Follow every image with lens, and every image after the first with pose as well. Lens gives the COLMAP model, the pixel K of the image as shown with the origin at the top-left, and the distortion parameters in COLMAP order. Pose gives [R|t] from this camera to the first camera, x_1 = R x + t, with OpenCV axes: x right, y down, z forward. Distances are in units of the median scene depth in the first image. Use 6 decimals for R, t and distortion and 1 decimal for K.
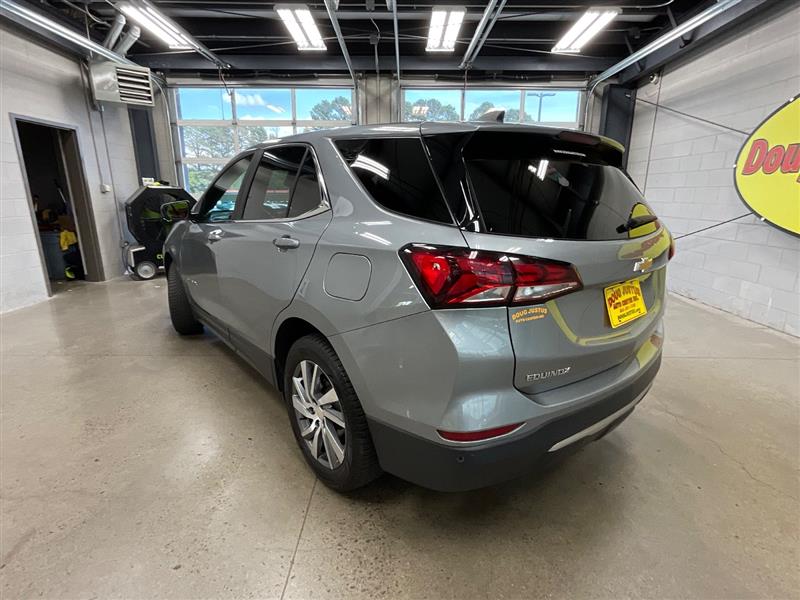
lens RADIAL K [[410.2, 0, 402.8], [0, 410.2, 300.6], [0, 0, 1]] dist [-0.010337, 0.007402]
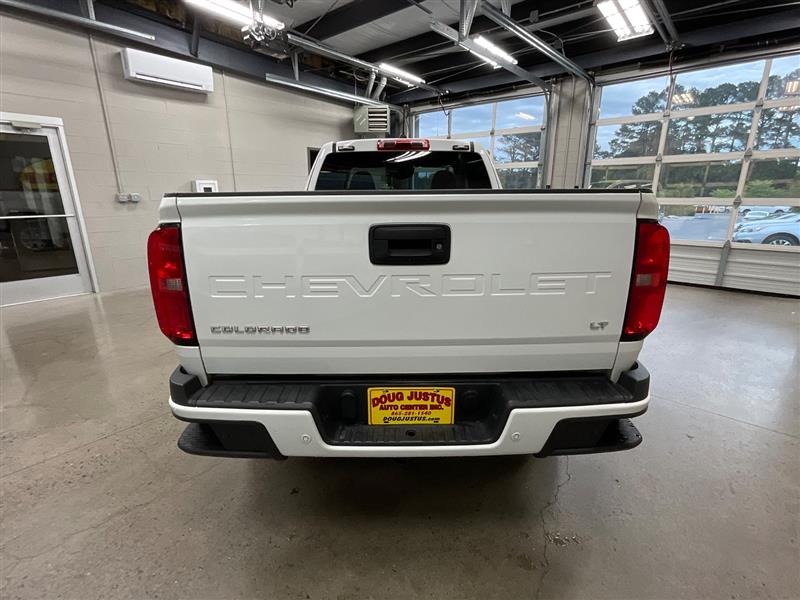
lens RADIAL K [[387.1, 0, 401.9], [0, 387.1, 301.1], [0, 0, 1]] dist [-0.012677, 0.008210]
pose [[0.750488, 0.176675, -0.636831, 0.368219], [-0.165670, 0.983130, 0.077510, -0.015959], [0.639782, 0.047333, 0.767097, 0.041192]]
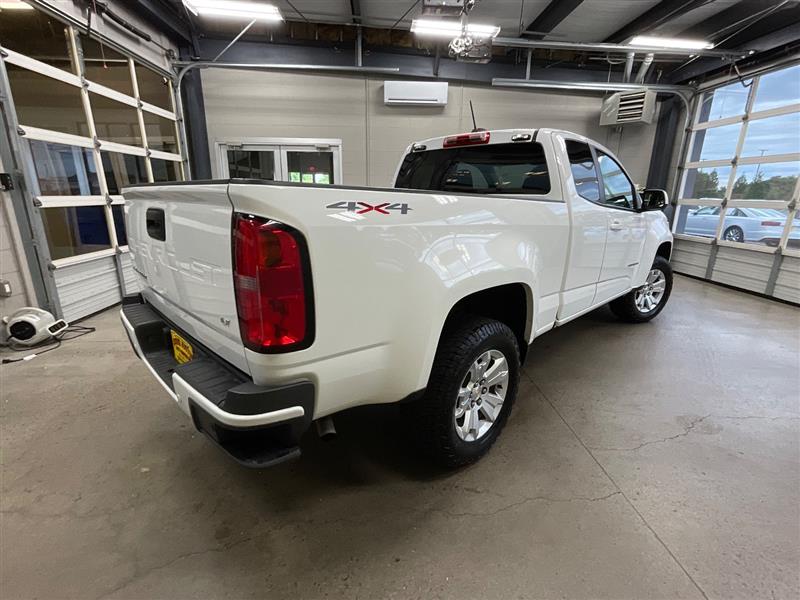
lens RADIAL K [[387.1, 0, 401.9], [0, 387.1, 301.1], [0, 0, 1]] dist [-0.012677, 0.008210]
pose [[0.049649, 0.268792, -0.961918, 0.520070], [-0.266988, 0.931629, 0.246548, -0.092181], [0.962420, 0.244580, 0.118019, 0.346365]]
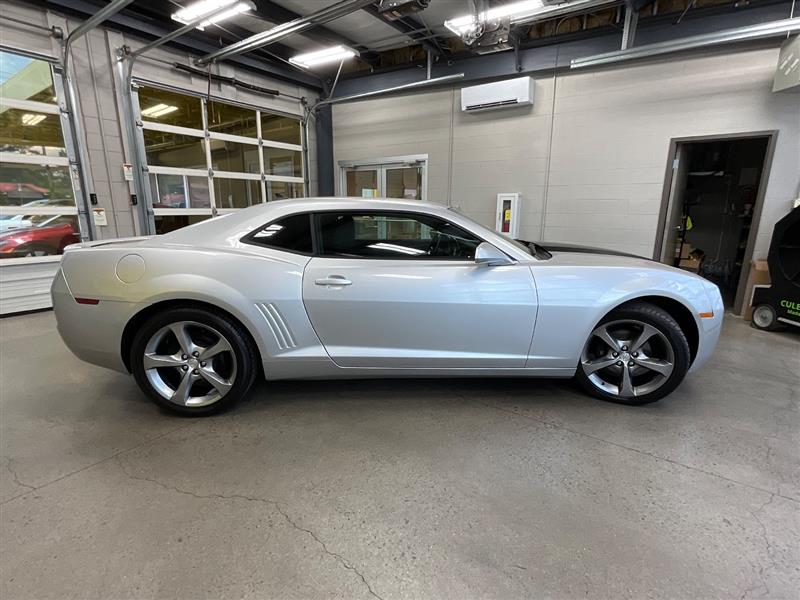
lens RADIAL K [[404.6, 0, 402.2], [0, 404.6, 301.0], [0, 0, 1]] dist [-0.013004, 0.009559]
pose [[-0.595812, 0.172158, -0.784455, 0.327655], [-0.214690, 0.907067, 0.362129, -0.234750], [0.773897, 0.384176, -0.503481, 0.913552]]
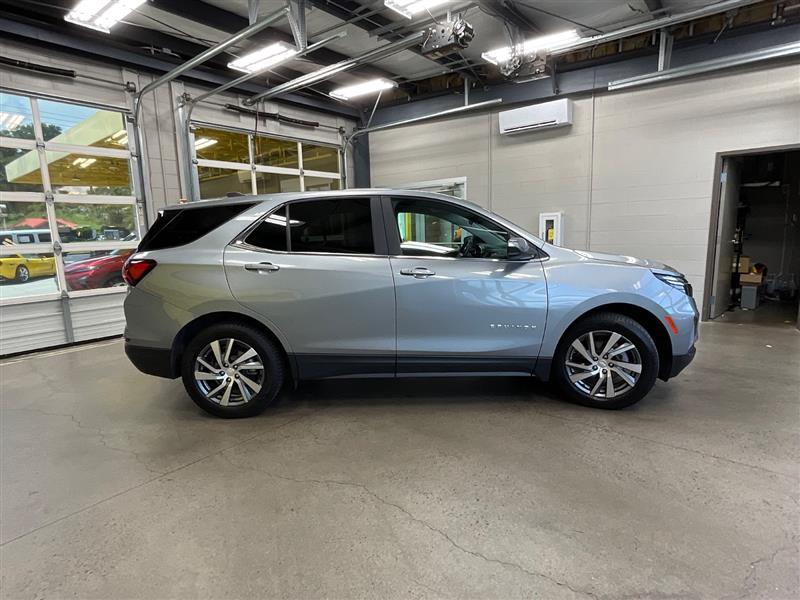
lens RADIAL K [[441.8, 0, 402.2], [0, 441.8, 301.7], [0, 0, 1]] dist [-0.017344, 0.011726]
pose [[-0.648339, 0.136109, -0.749087, 0.420873], [-0.170735, 0.932839, 0.317270, -0.248925], [0.741961, 0.333594, -0.581558, 0.943527]]
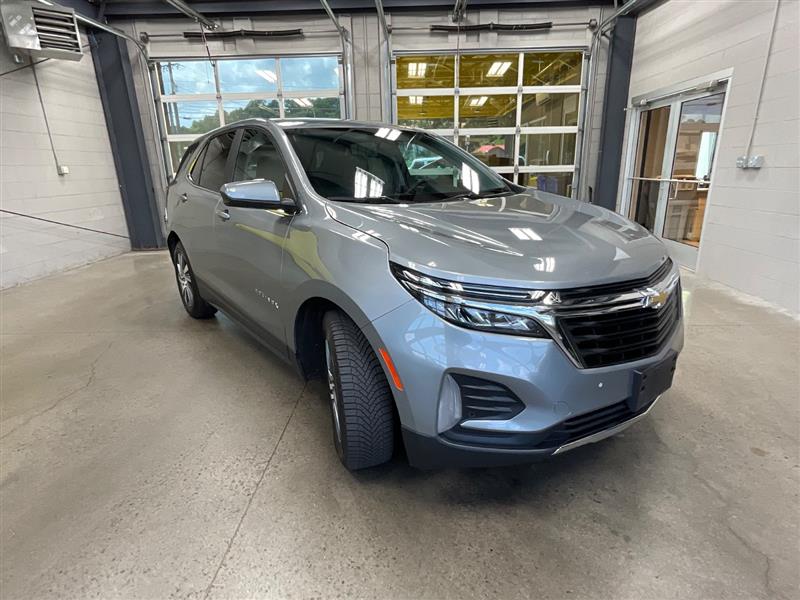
lens RADIAL K [[441.8, 0, 402.2], [0, 441.8, 301.7], [0, 0, 1]] dist [-0.017344, 0.011726]
pose [[-0.999211, 0.003047, 0.039605, -0.195619], [0.023370, 0.851330, 0.524109, -0.278927], [-0.032120, 0.524621, -0.850730, 1.088631]]
